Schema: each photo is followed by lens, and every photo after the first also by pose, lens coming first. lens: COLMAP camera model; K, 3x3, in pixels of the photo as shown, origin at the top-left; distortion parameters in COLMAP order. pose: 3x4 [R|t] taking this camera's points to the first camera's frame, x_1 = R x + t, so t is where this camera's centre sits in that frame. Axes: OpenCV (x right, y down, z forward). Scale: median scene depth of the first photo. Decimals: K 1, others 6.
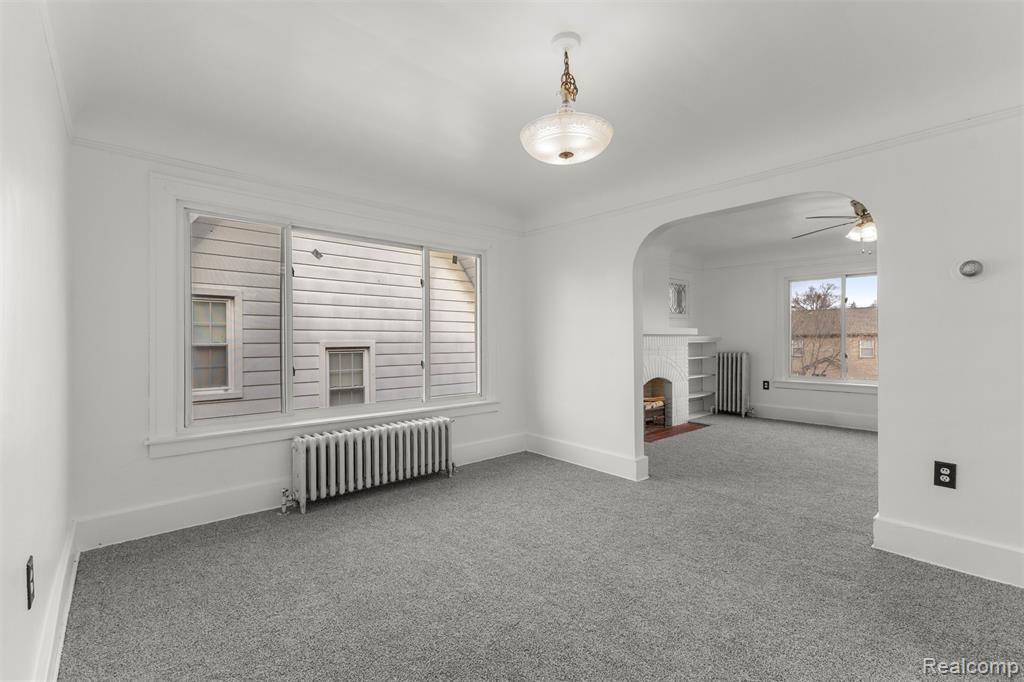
lens RADIAL K [[441.5, 0, 515.4], [0, 441.5, 338.5], [0, 0, 1]] dist [0.009727, -0.001656]
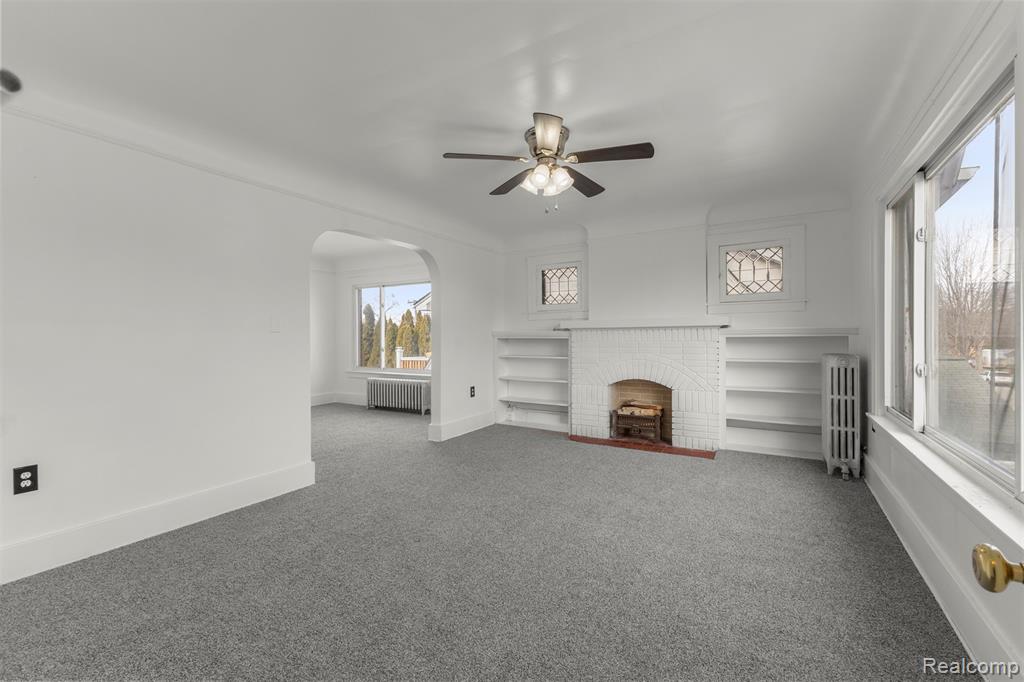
lens RADIAL K [[441.5, 0, 511.1], [0, 441.5, 336.4], [0, 0, 1]] dist [0.009727, -0.001656]
pose [[0.306424, 0.001675, -0.951894, 1.230852], [0.013285, 0.999894, 0.006036, 0.000290], [0.951802, -0.014496, 0.306369, 0.621343]]
